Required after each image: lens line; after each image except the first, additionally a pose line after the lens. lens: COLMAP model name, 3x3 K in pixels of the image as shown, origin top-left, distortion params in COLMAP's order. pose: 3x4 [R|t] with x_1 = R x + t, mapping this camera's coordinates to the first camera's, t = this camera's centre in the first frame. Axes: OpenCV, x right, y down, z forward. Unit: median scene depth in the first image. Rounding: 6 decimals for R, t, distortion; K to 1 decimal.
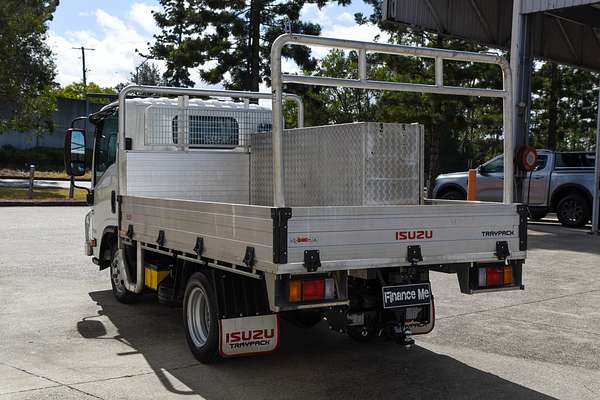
lens RADIAL K [[705.2, 0, 300.0], [0, 705.2, 198.9], [0, 0, 1]] dist [-0.027030, 0.000000]
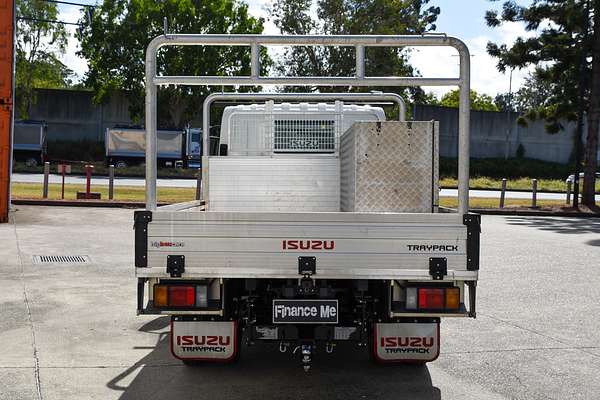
lens RADIAL K [[719.3, 0, 300.0], [0, 719.3, 201.1], [0, 0, 1]] dist [0.026079, 0.000000]
pose [[0.893060, 0.013559, -0.449733, 0.552942], [-0.016444, 0.999862, -0.002508, -0.002327], [0.449637, 0.009635, 0.893160, 0.167590]]
